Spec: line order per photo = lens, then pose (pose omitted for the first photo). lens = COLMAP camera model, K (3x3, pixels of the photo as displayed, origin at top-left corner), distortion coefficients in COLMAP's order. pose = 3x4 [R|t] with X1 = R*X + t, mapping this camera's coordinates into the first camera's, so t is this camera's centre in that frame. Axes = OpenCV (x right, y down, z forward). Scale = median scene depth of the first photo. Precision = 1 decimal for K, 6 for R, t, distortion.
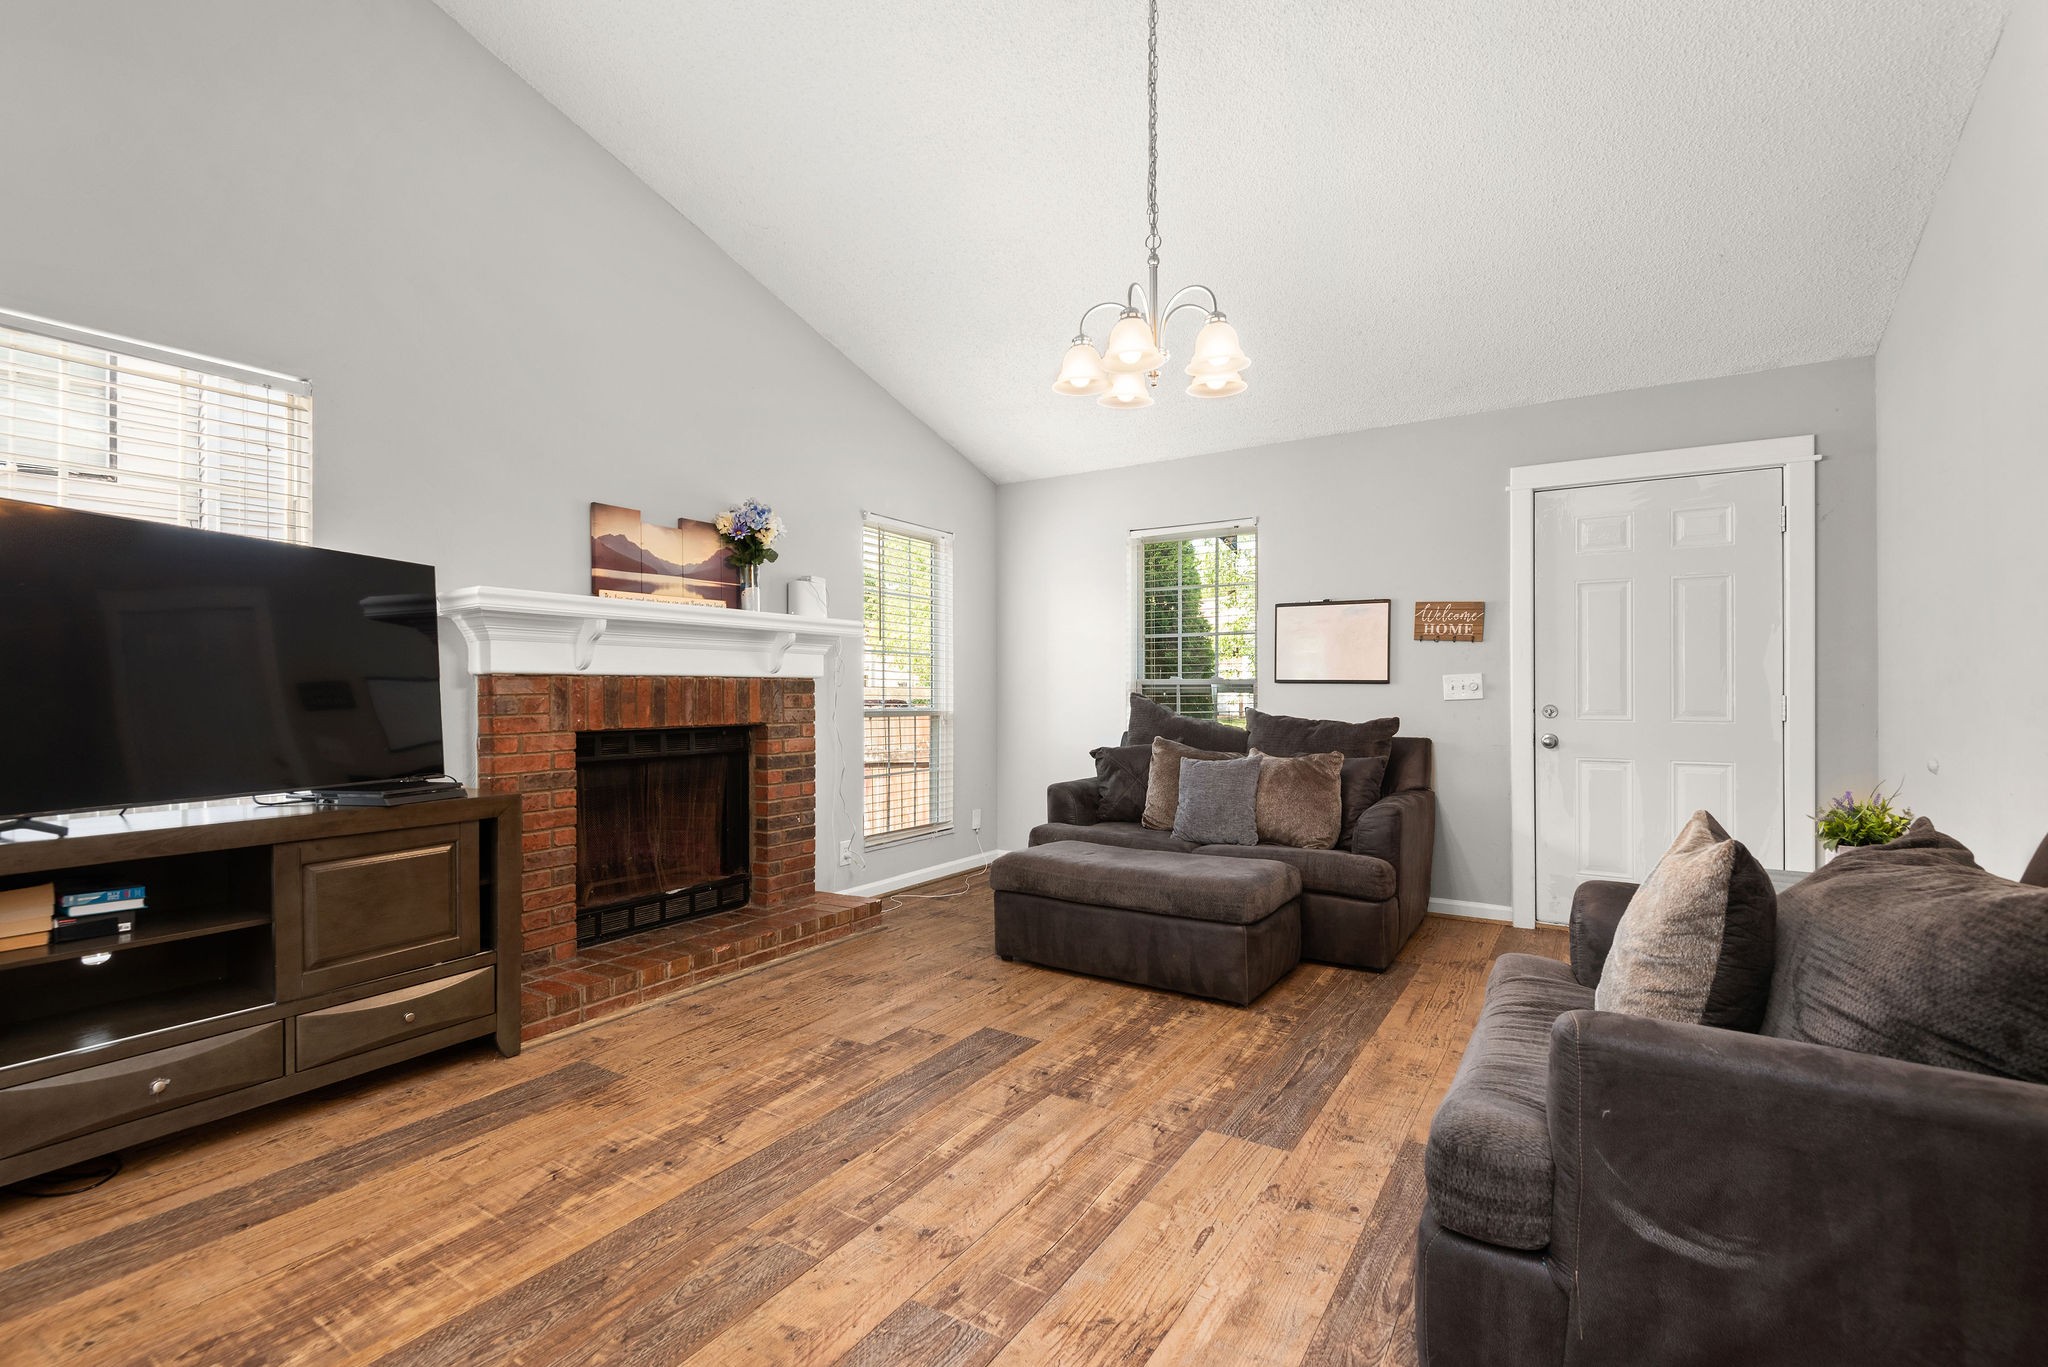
lens RADIAL K [[932.4, 0, 1026.7], [0, 932.4, 698.6], [0, 0, 1]] dist [0.027548, -0.000905]
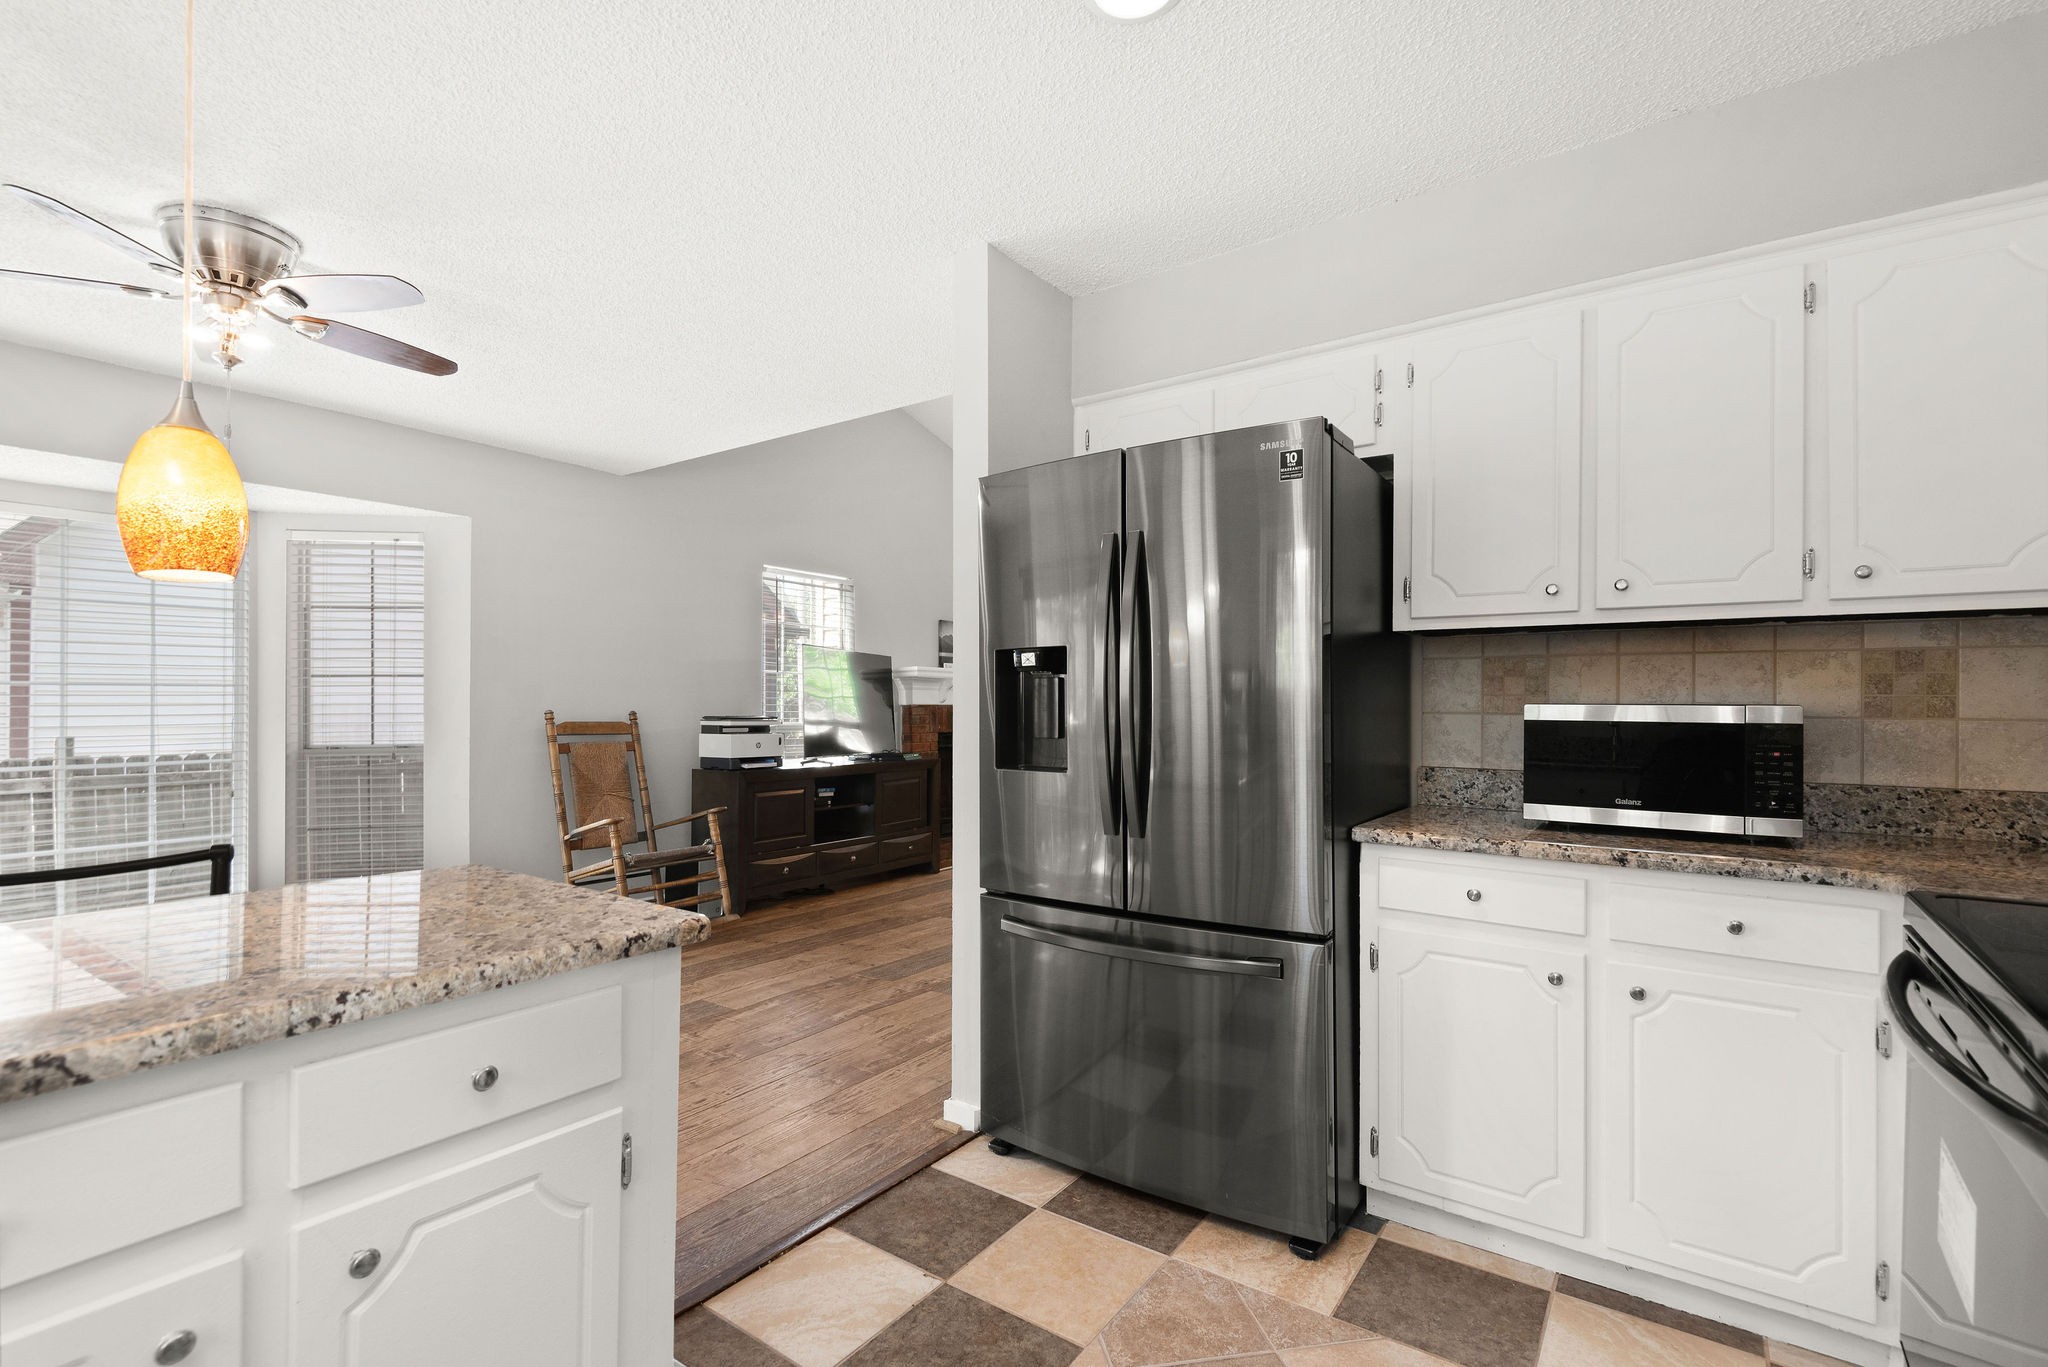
lens RADIAL K [[932.4, 0, 1026.7], [0, 932.4, 698.6], [0, 0, 1]] dist [0.027548, -0.000905]
pose [[0.998860, 0.003859, -0.047585, -0.176161], [-0.004640, 0.999856, -0.016302, -0.006315], [0.047515, 0.016505, 0.998734, -1.016301]]
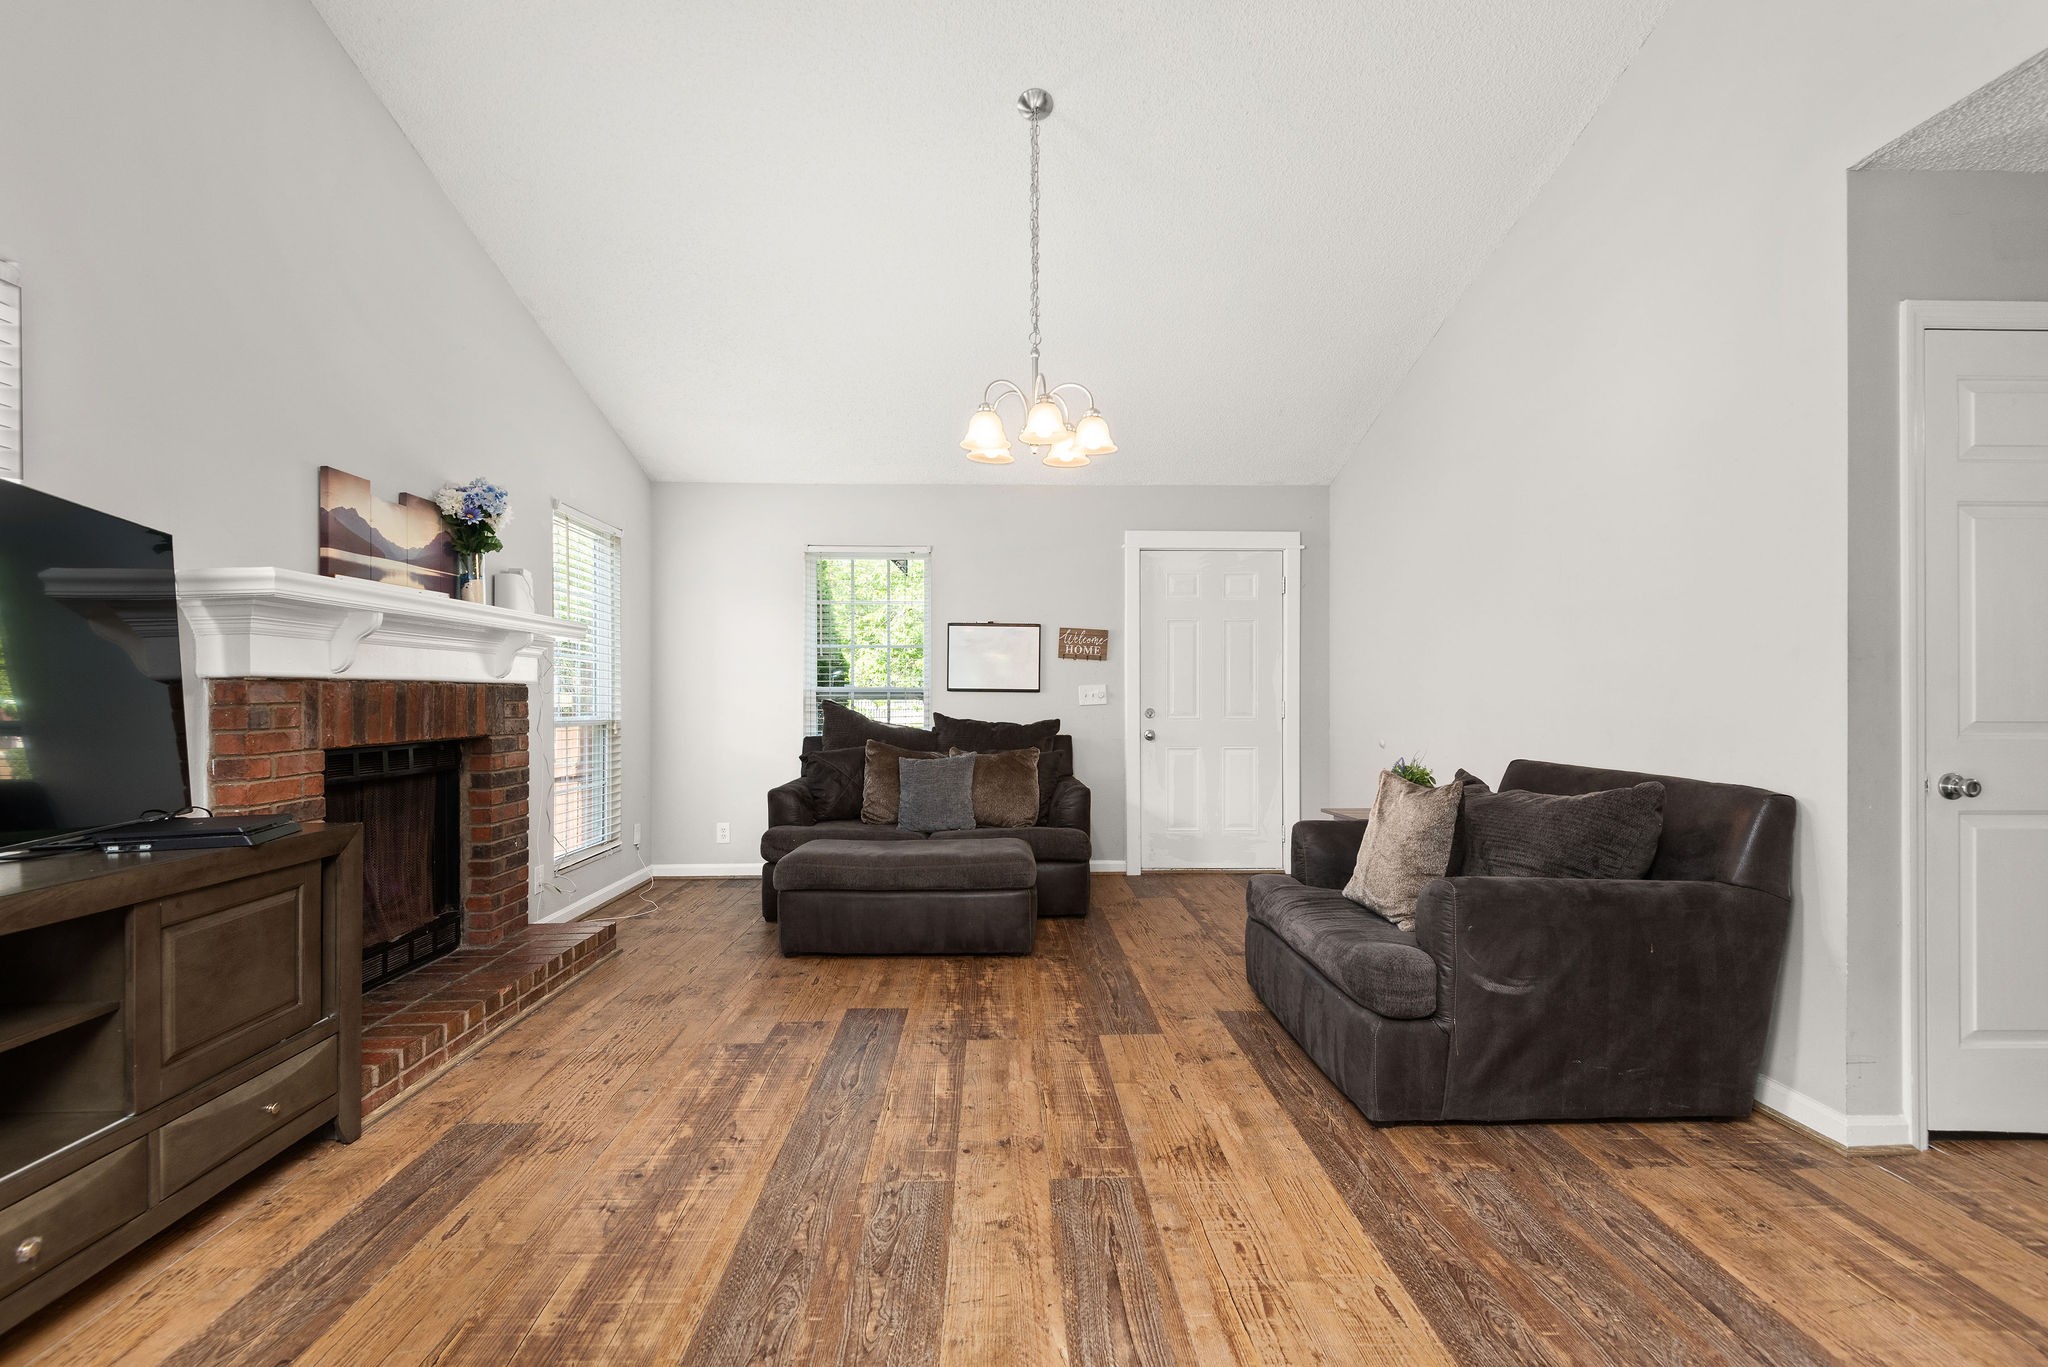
lens RADIAL K [[932.4, 0, 1026.7], [0, 932.4, 698.6], [0, 0, 1]] dist [0.027548, -0.000905]
pose [[0.827255, -0.000870, 0.561826, -0.418961], [0.004755, 0.999974, -0.005454, -0.001042], [-0.561807, 0.007183, 0.827237, -0.015137]]
